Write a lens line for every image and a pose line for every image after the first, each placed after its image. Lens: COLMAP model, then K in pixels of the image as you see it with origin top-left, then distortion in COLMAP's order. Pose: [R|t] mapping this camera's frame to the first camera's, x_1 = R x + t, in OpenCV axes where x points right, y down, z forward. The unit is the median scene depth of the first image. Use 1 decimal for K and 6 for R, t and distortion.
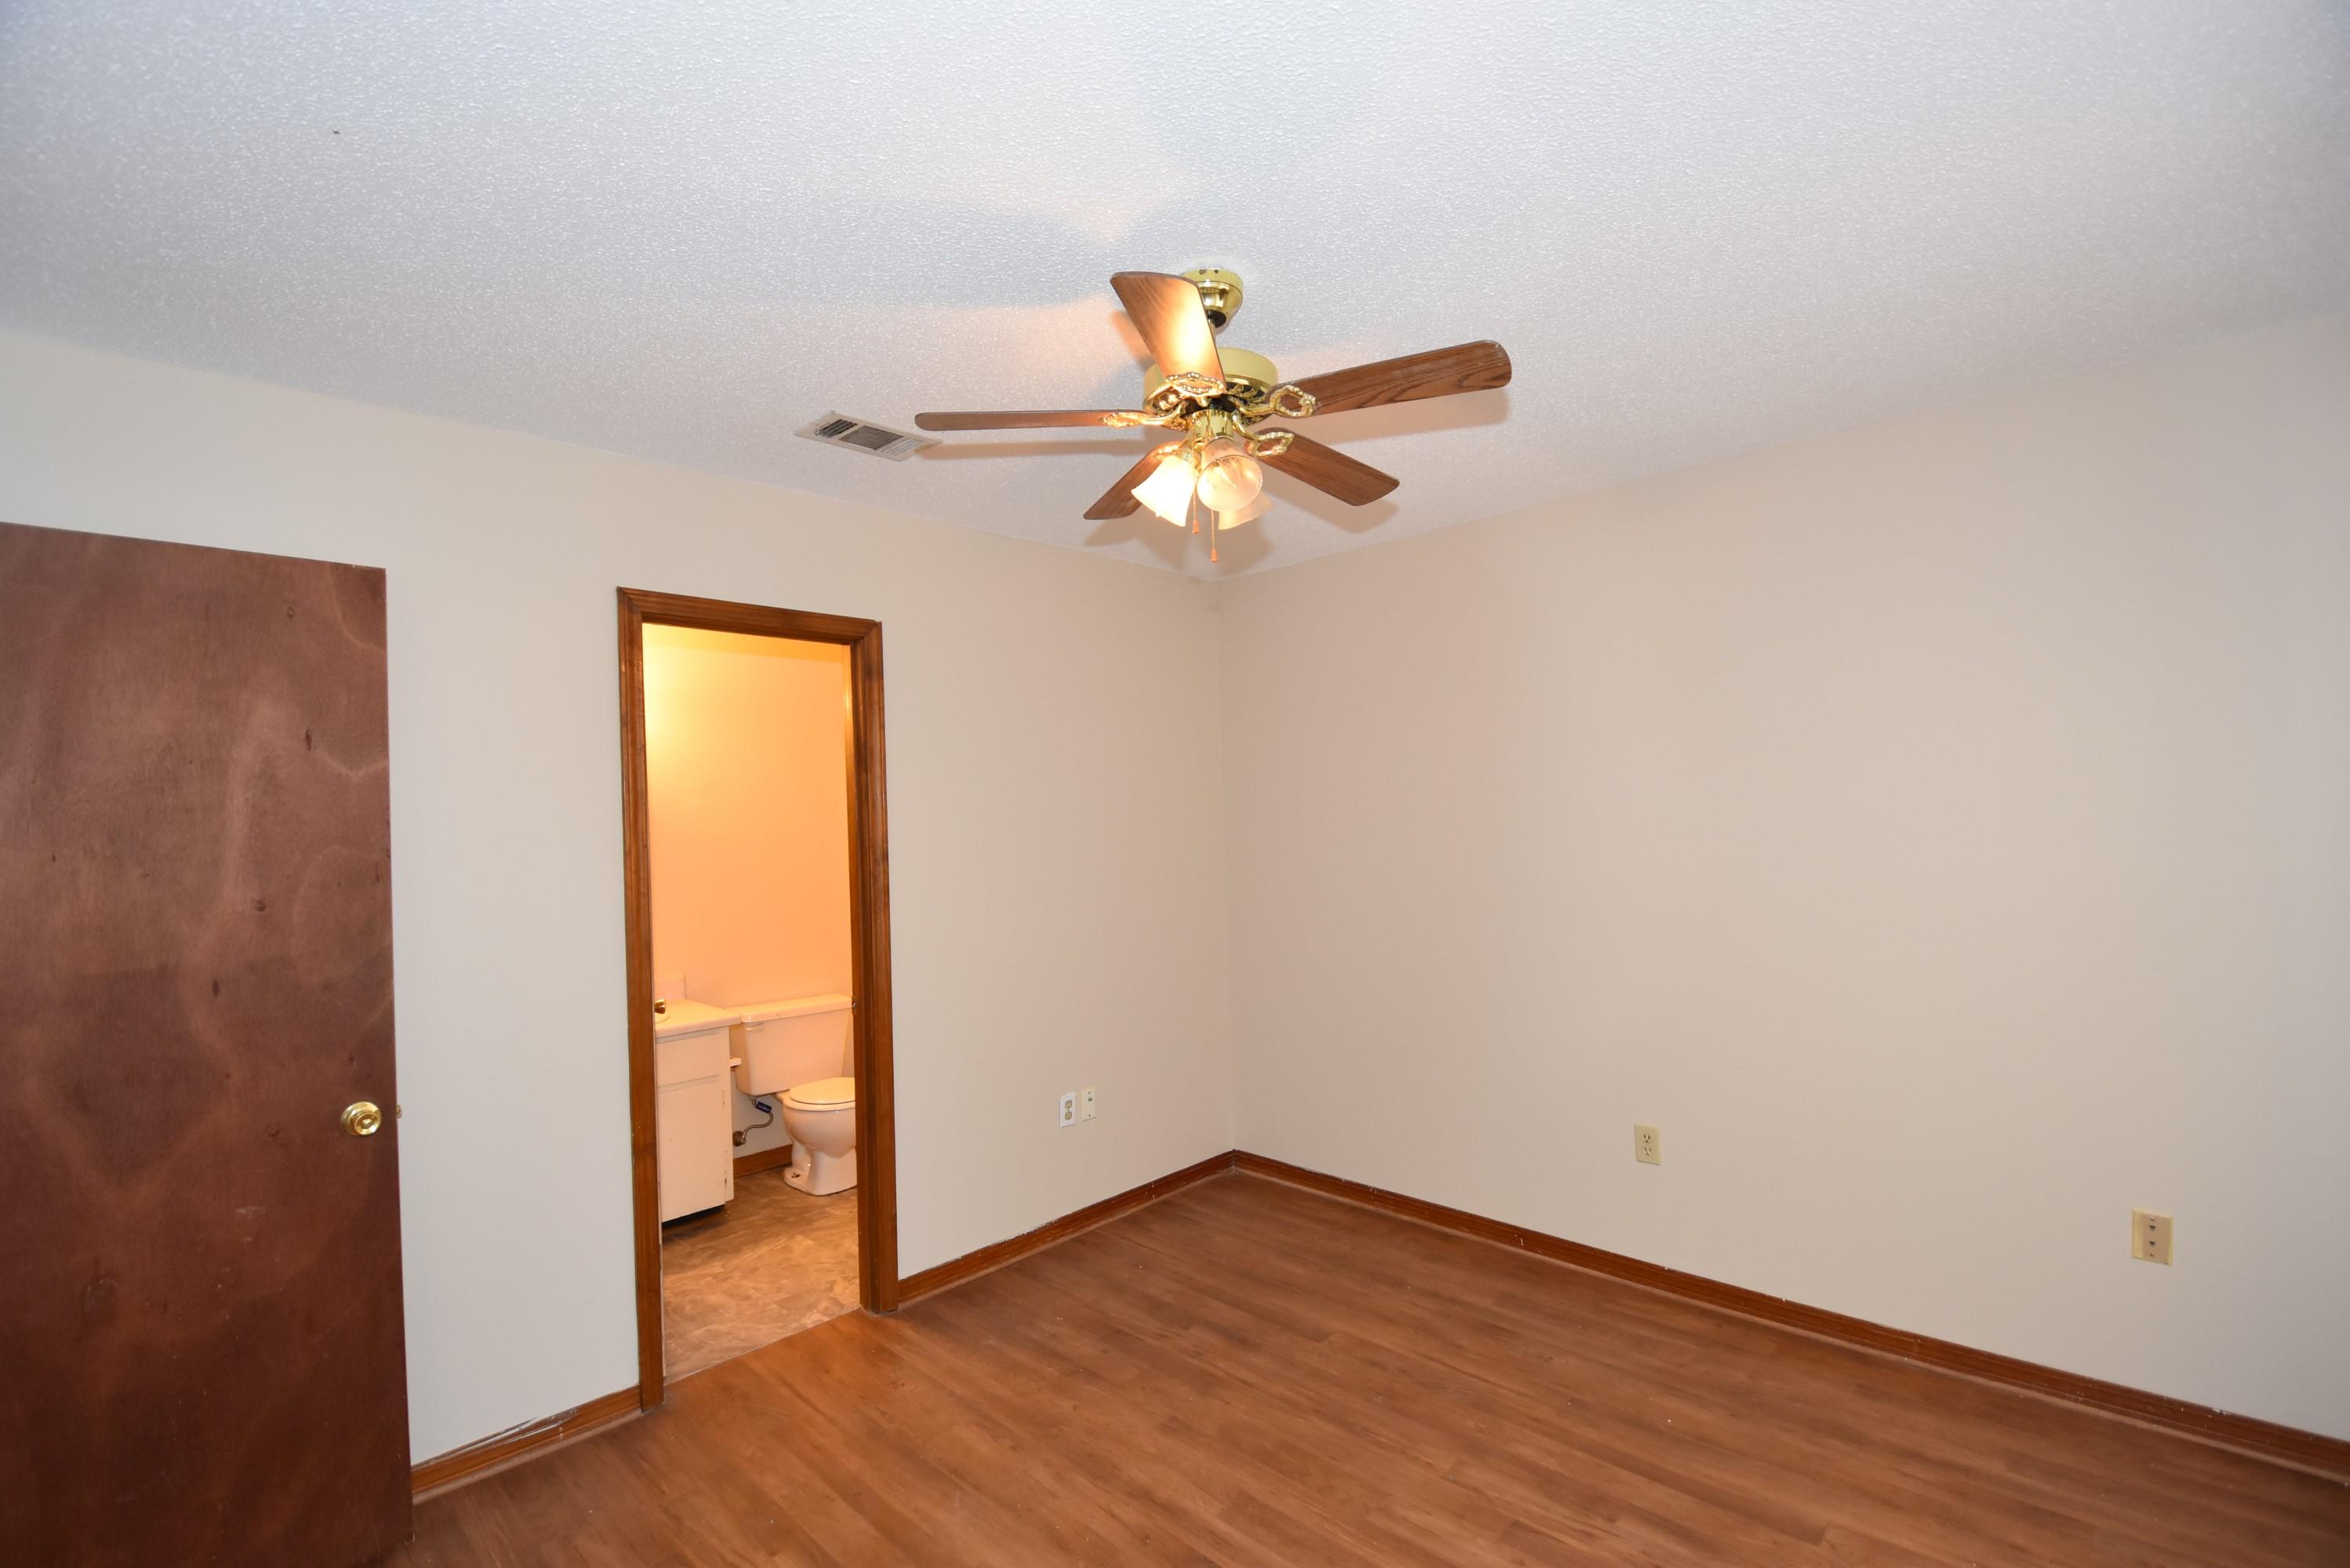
lens RADIAL K [[1026.8, 0, 1187.2], [0, 1026.8, 775.0], [0, 0, 1]] dist [-0.002771, -0.011783]
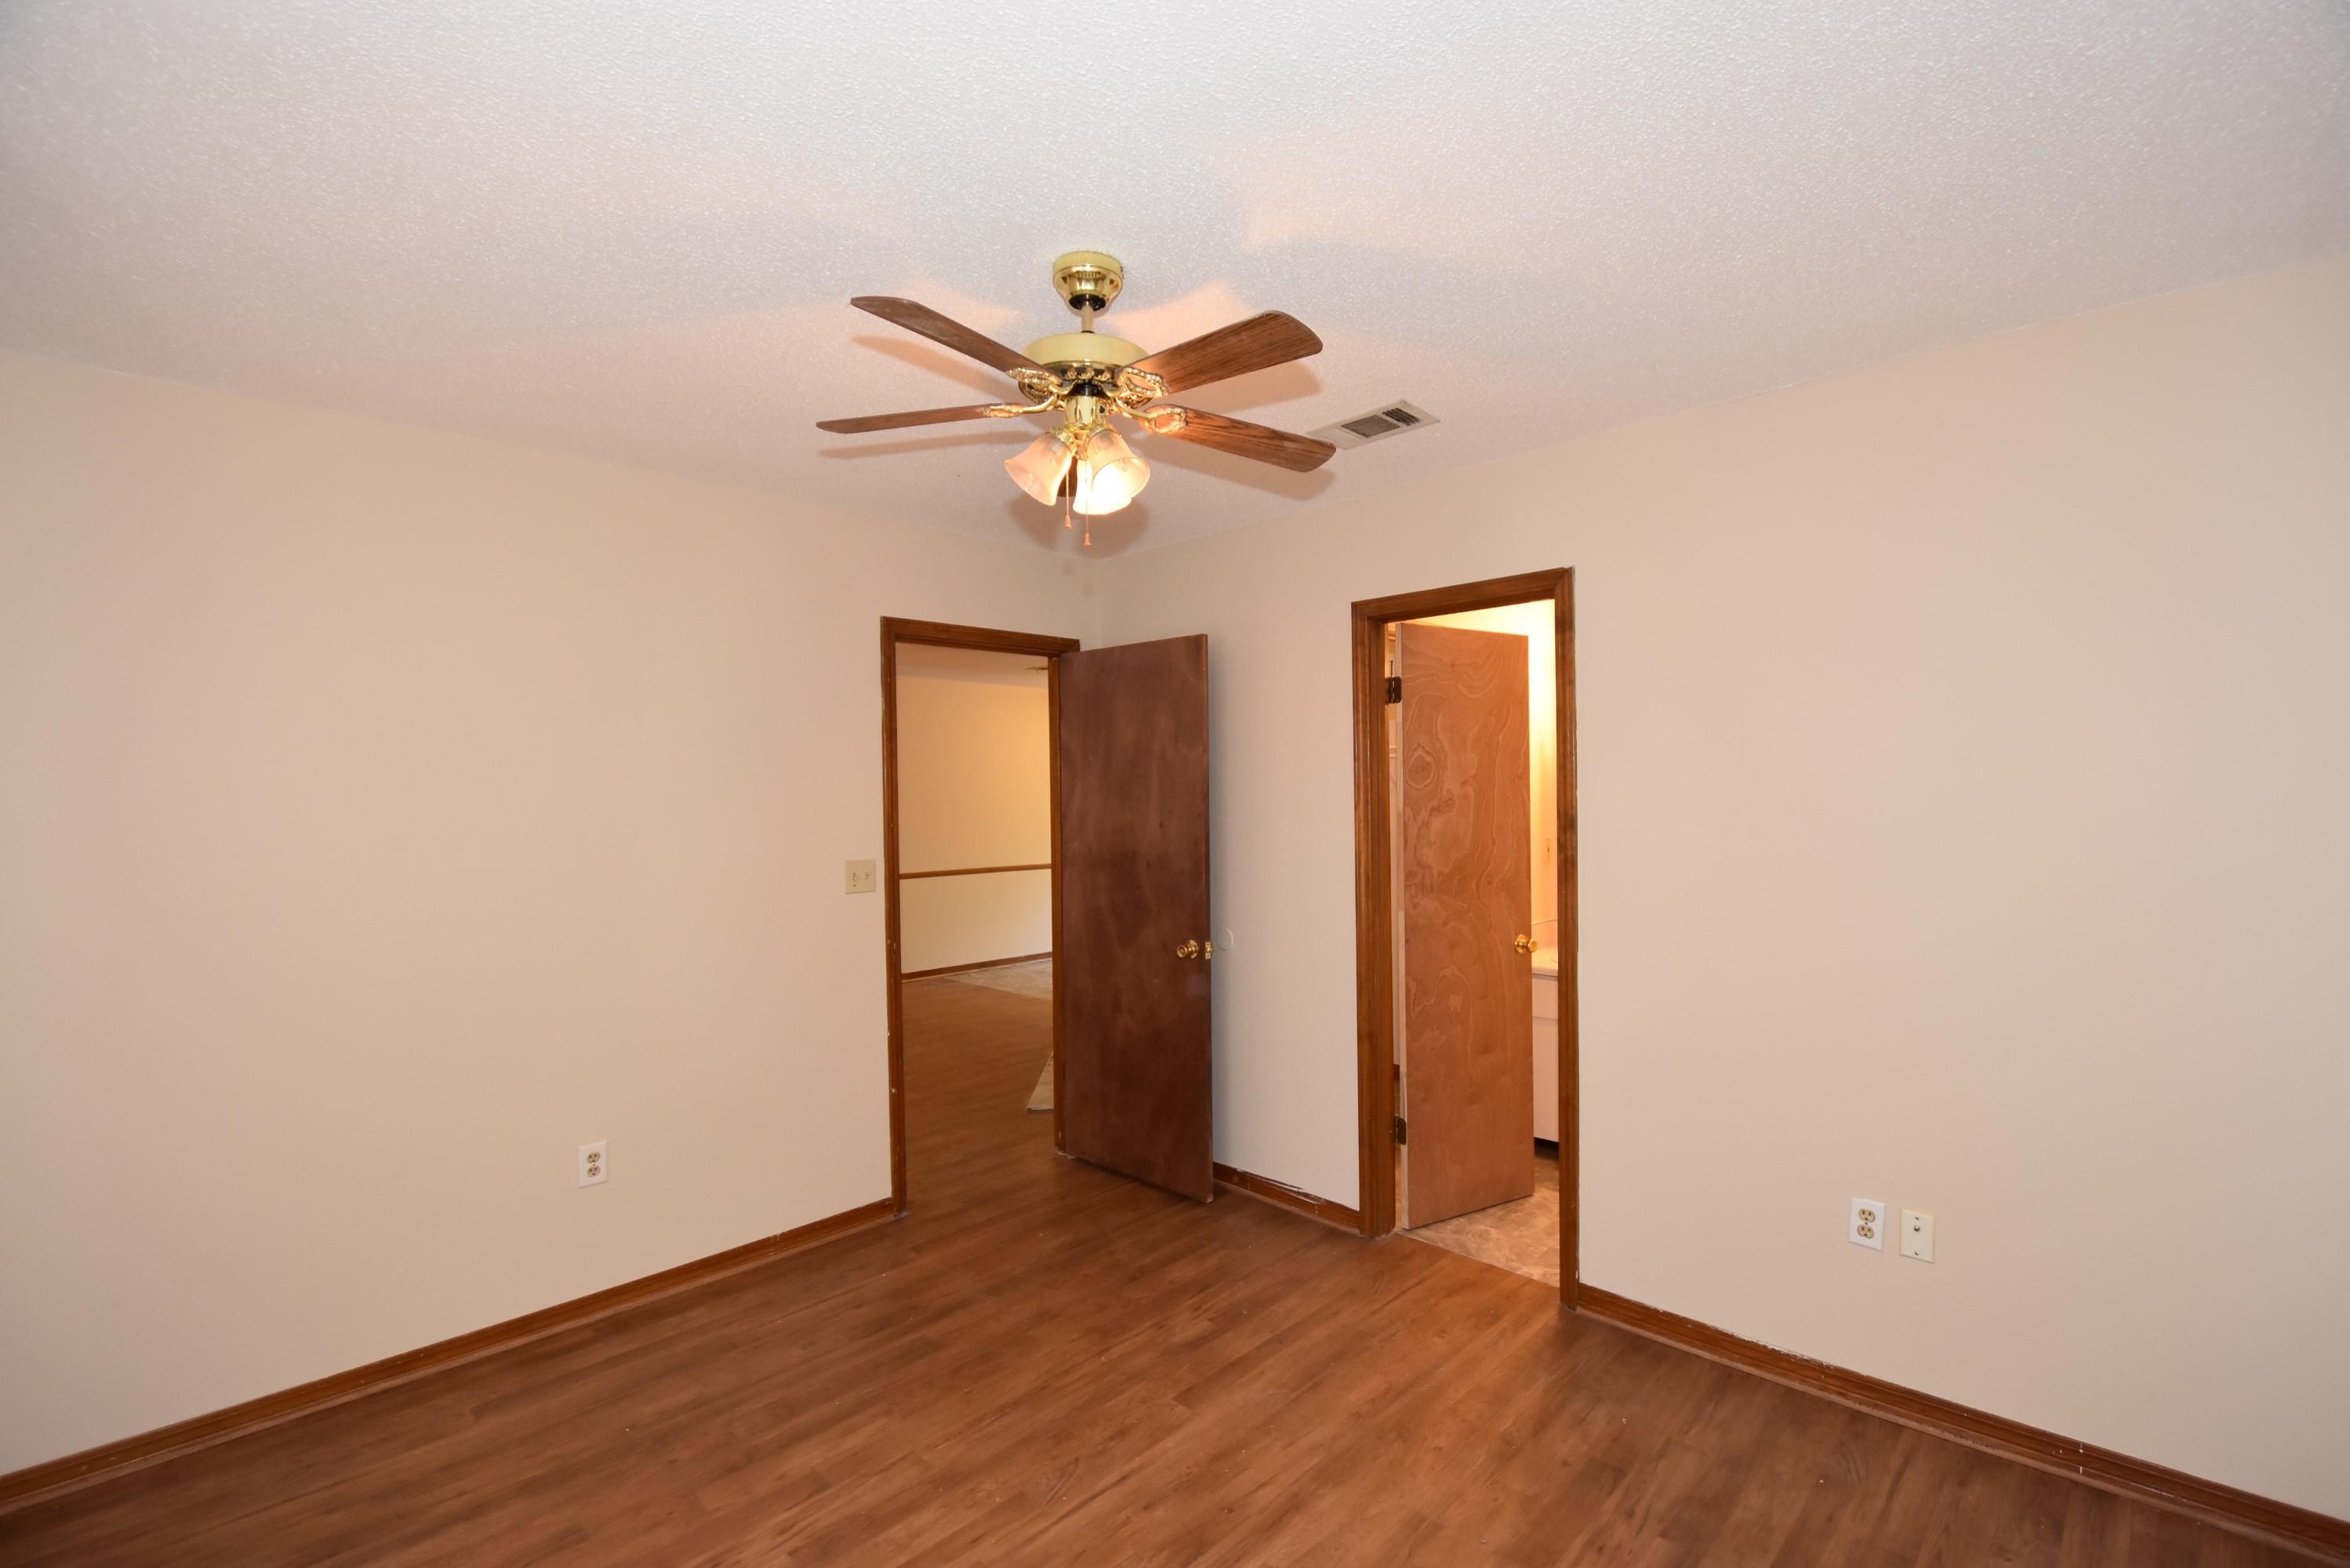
lens RADIAL K [[1026.8, 0, 1173.3], [0, 1026.8, 775.3], [0, 0, 1]] dist [-0.002771, -0.011783]
pose [[-0.015285, 0.017144, -0.999736, 0.823783], [0.045955, 0.998808, 0.016426, 0.004535], [0.998827, -0.045692, -0.016055, 0.857584]]
